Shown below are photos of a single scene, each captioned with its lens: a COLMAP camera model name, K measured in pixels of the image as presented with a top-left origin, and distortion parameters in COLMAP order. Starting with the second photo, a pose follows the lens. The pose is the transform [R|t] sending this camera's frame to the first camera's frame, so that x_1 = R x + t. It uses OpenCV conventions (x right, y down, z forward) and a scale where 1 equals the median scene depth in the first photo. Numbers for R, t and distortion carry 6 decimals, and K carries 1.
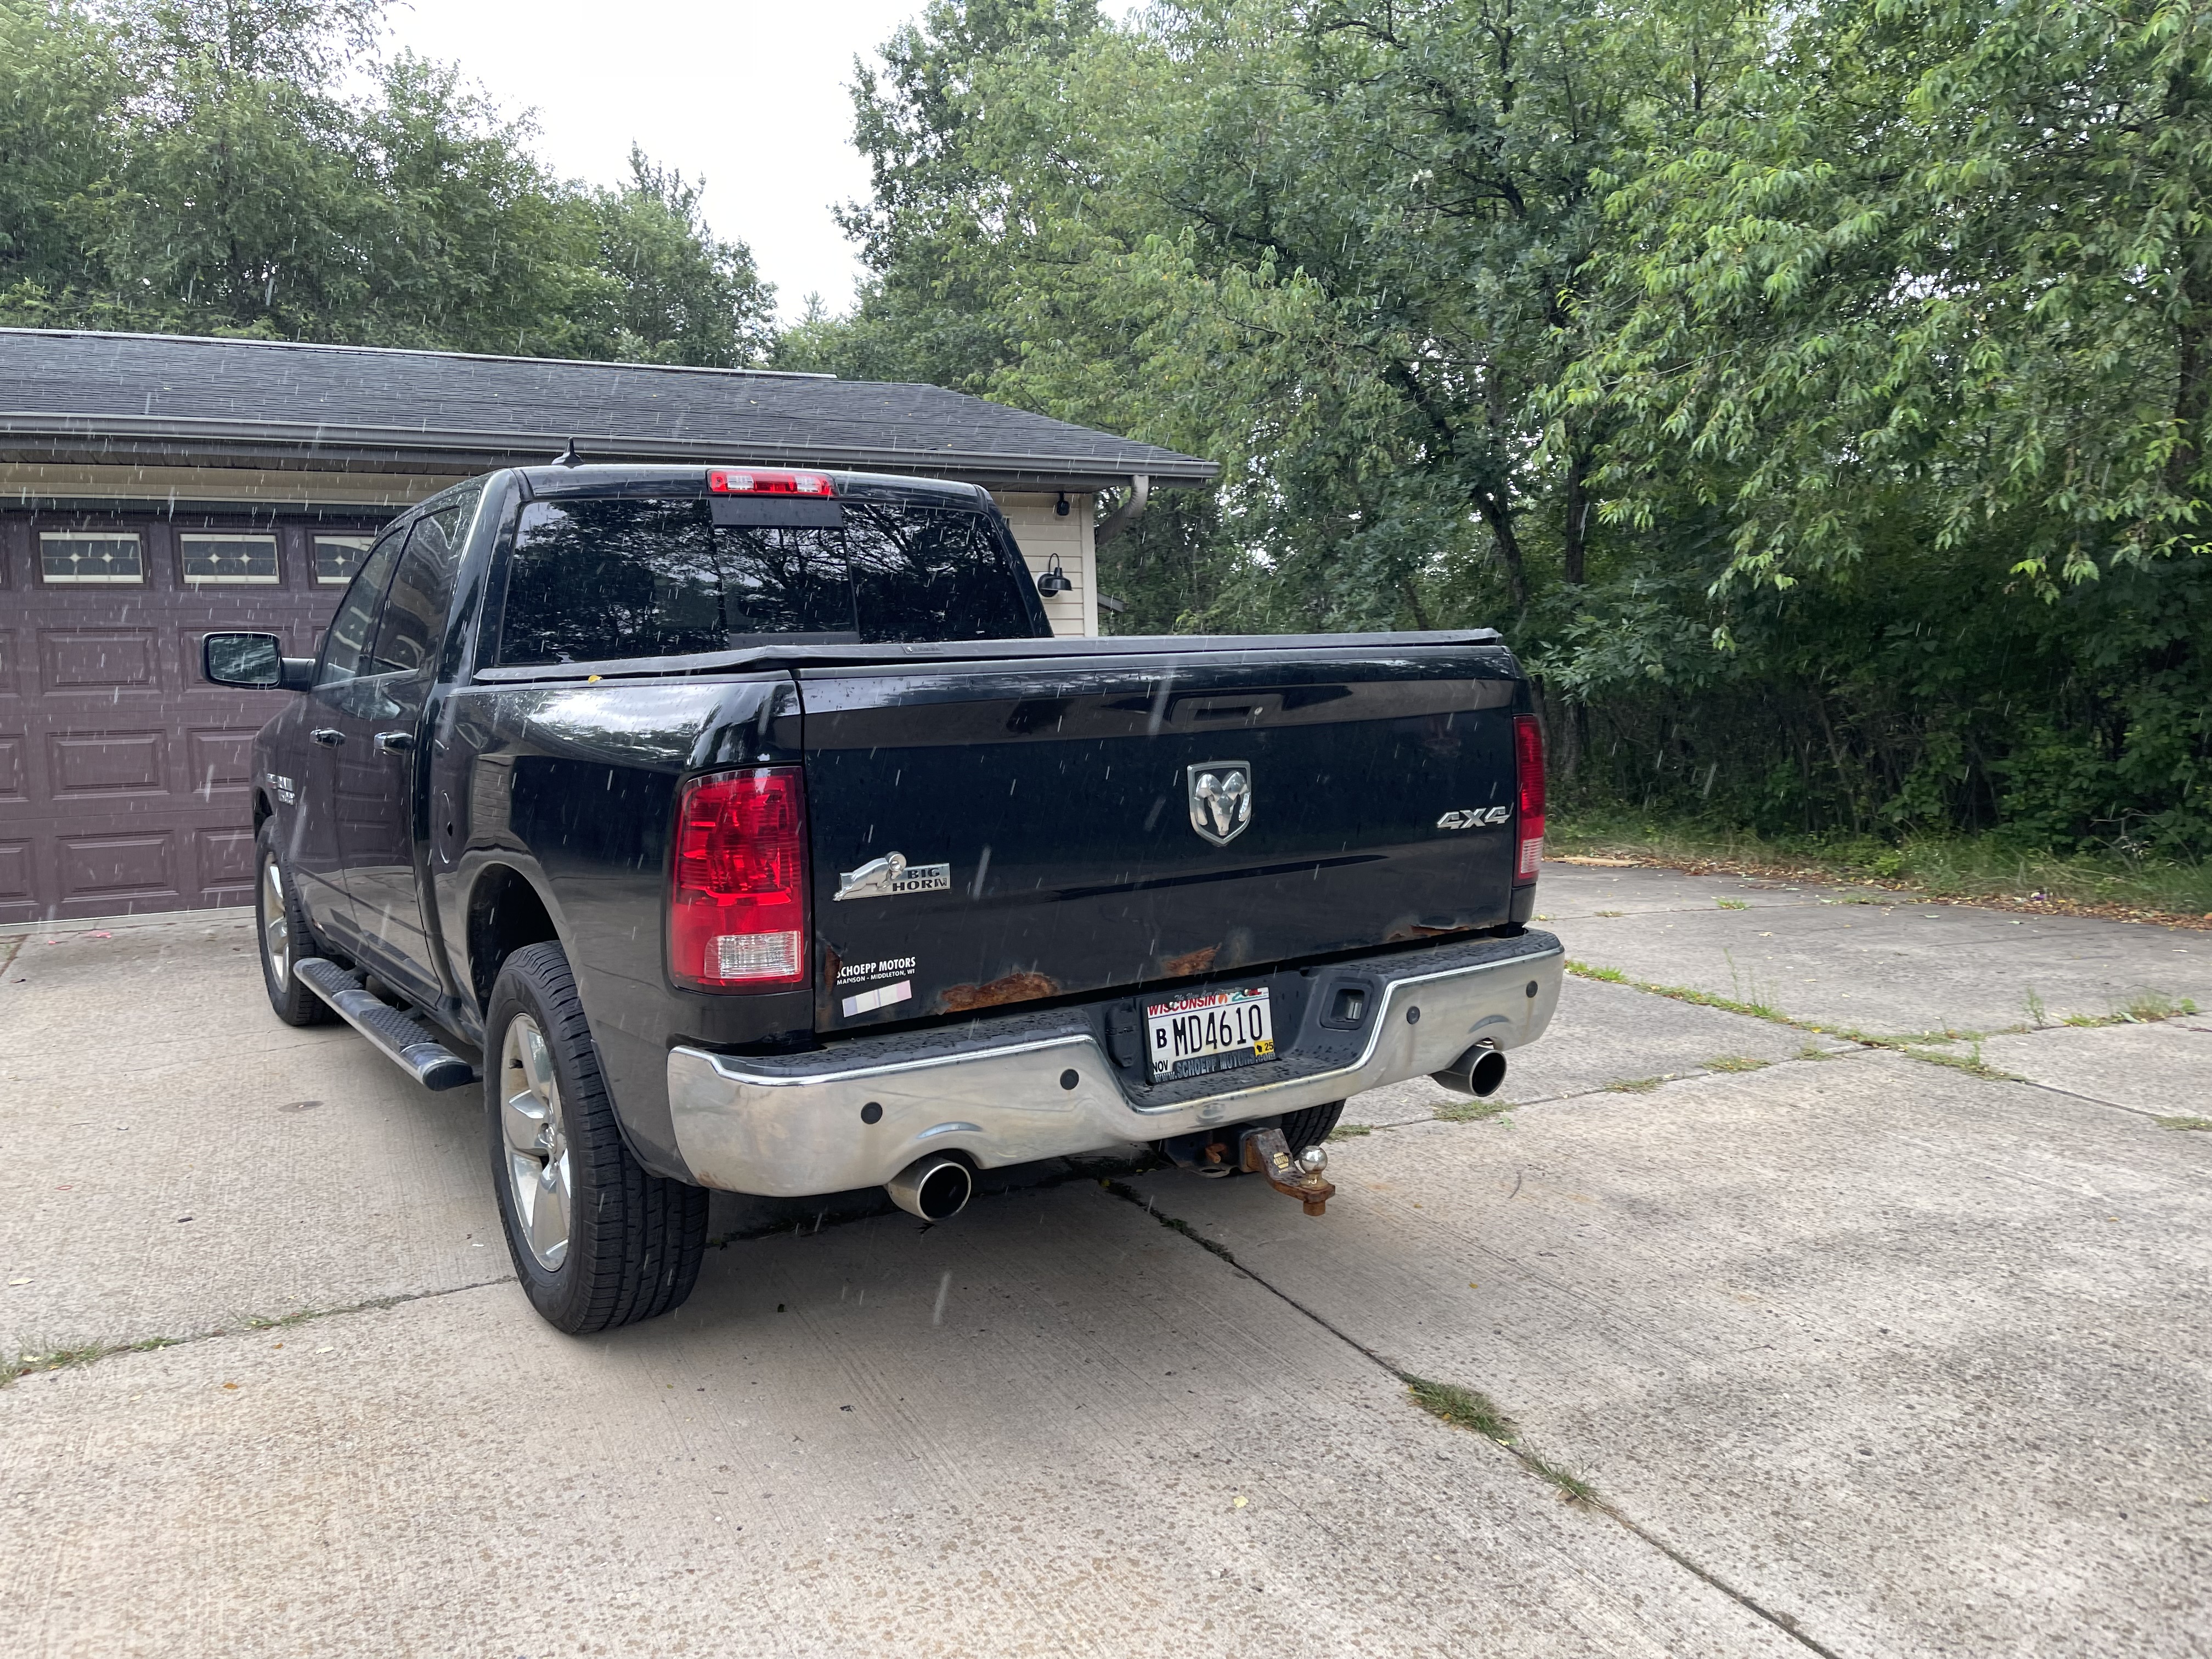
lens RADIAL K [[1693.7, 0, 1106.0], [0, 1693.7, 829.5], [0, 0, 1]] dist [0.002659, -0.001278]
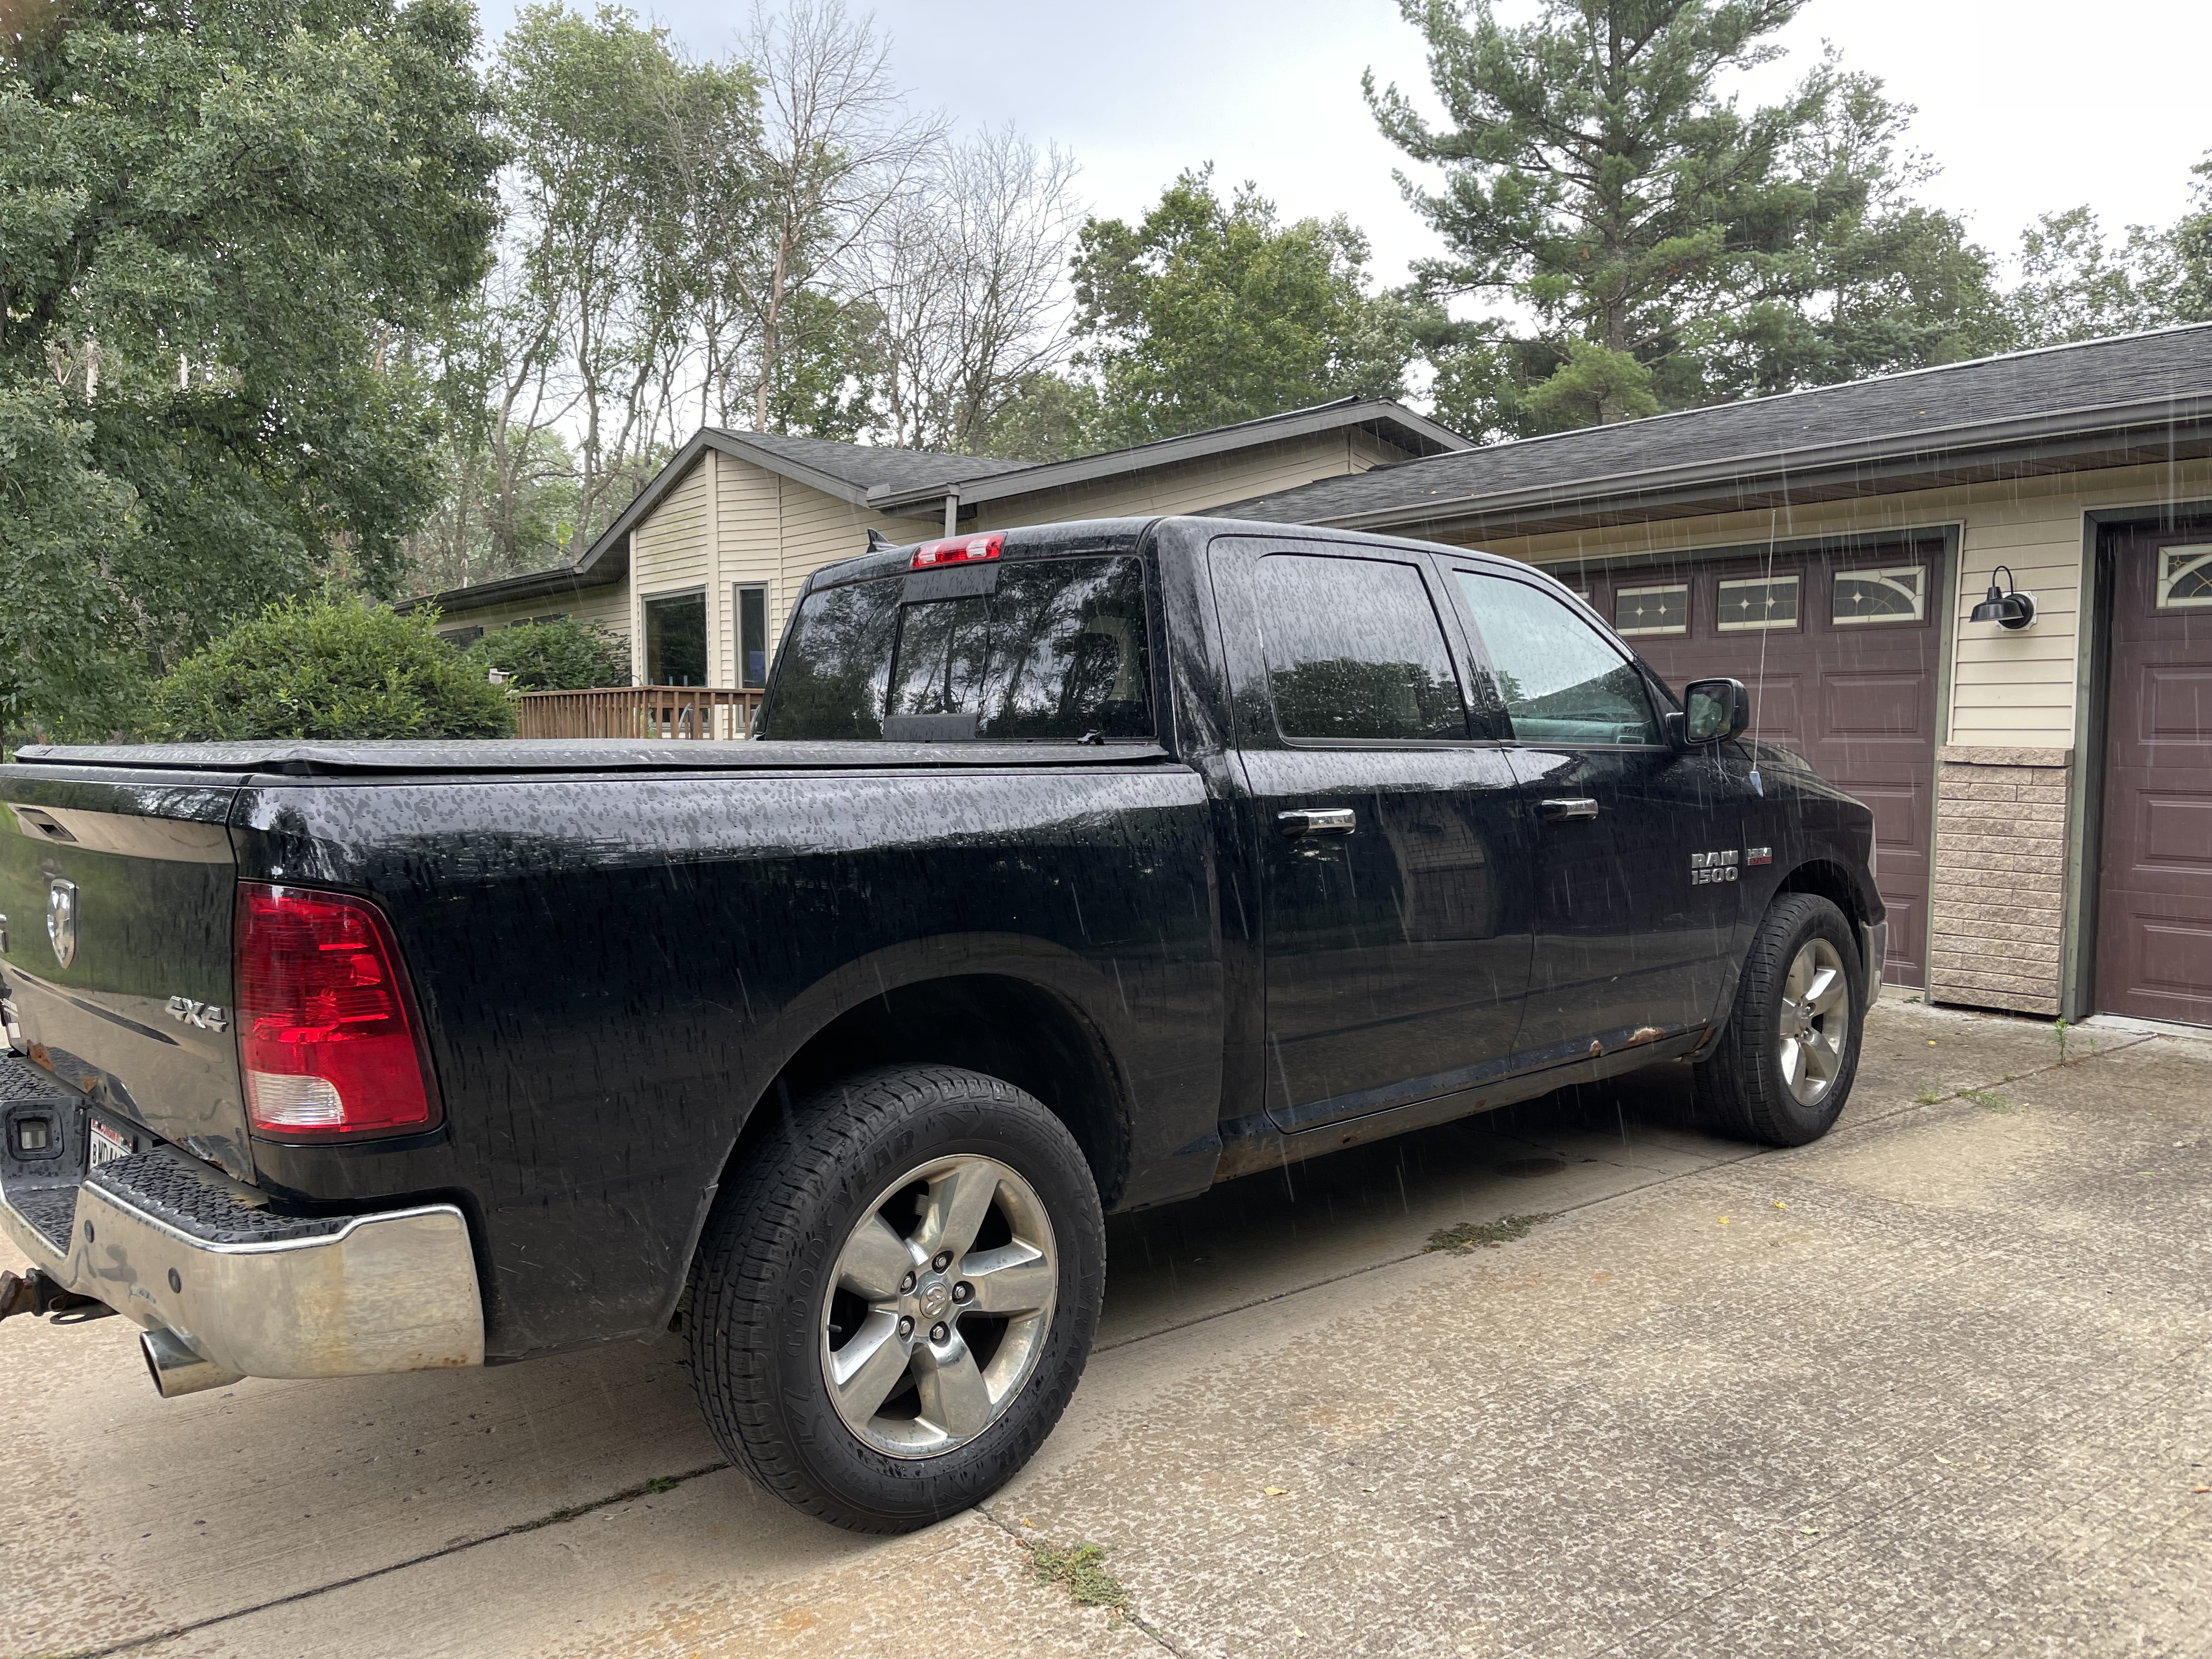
lens RADIAL K [[1691.9, 0, 1106.0], [0, 1691.9, 829.5], [0, 0, 1]] dist [0.015308, -0.004473]
pose [[0.179178, 0.086755, -0.979984, 1.076912], [-0.091498, 0.993257, 0.071201, -0.187889], [0.979553, 0.076909, 0.185907, 1.356504]]
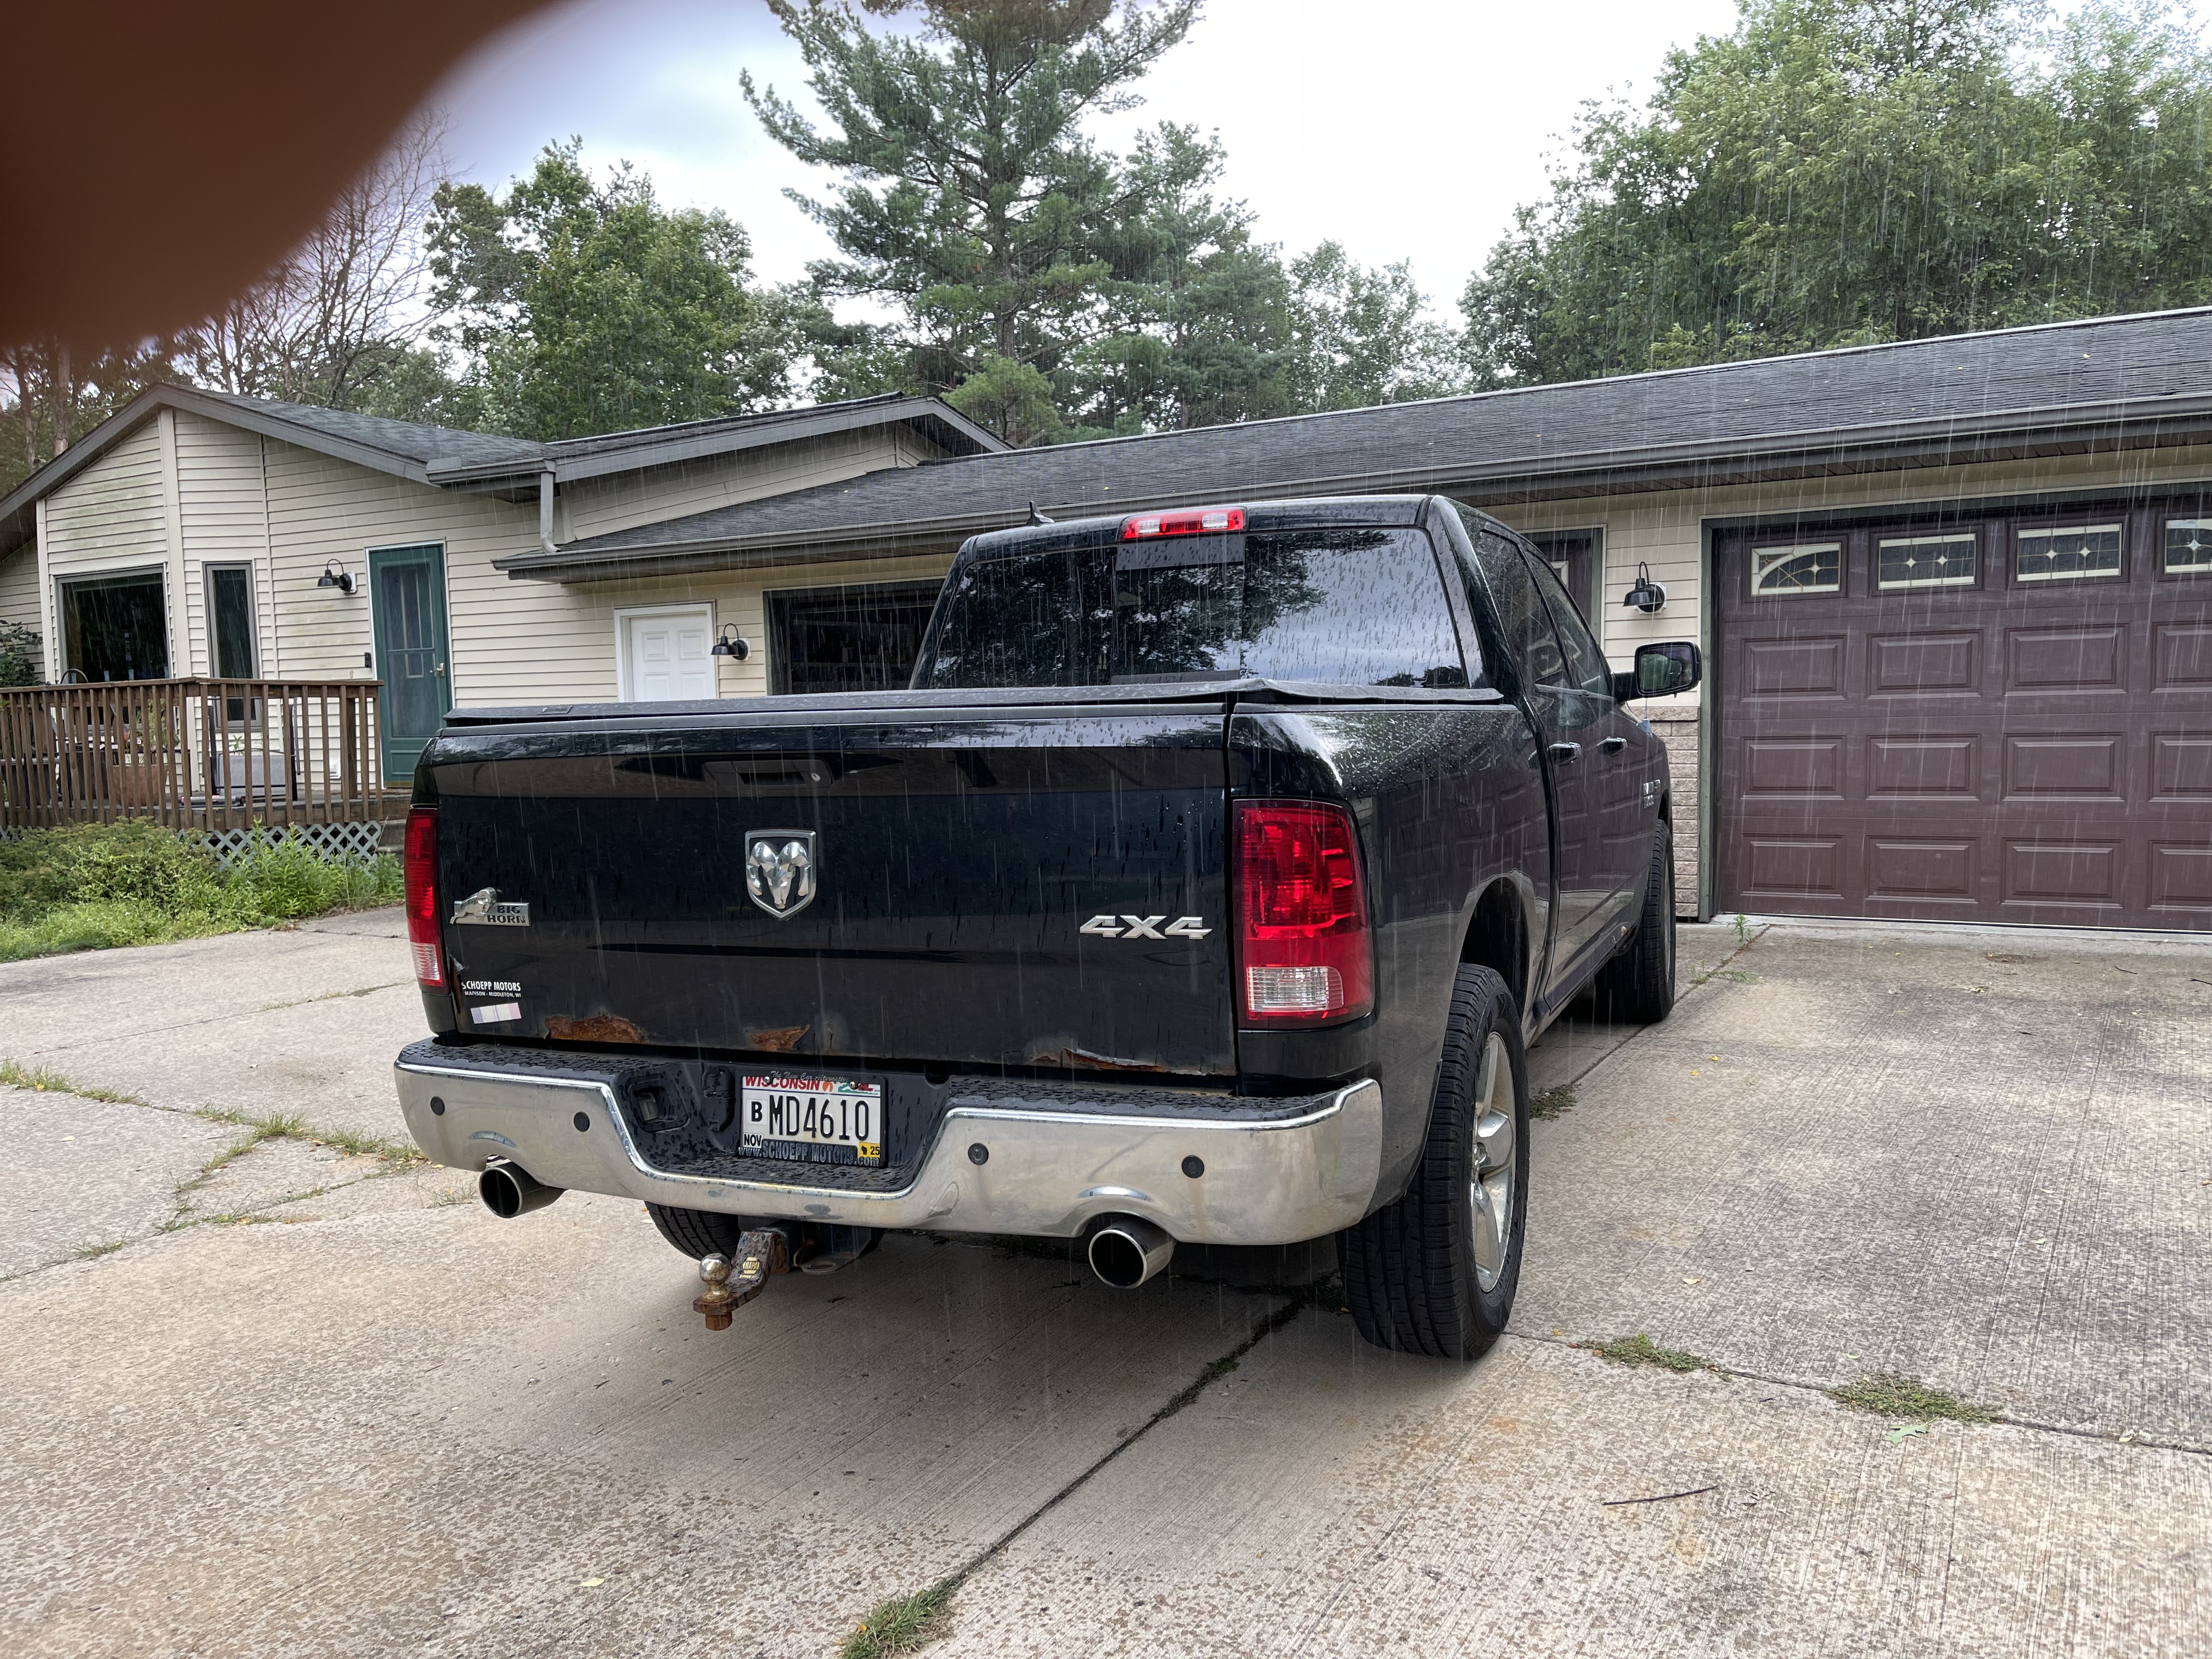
lens RADIAL K [[1693.7, 0, 1106.0], [0, 1693.7, 829.5], [0, 0, 1]] dist [0.002659, -0.001278]
pose [[0.554400, 0.070322, -0.829274, 0.914038], [-0.068591, 0.996895, 0.038681, -0.085955], [0.829419, 0.035436, 0.557502, 0.611410]]
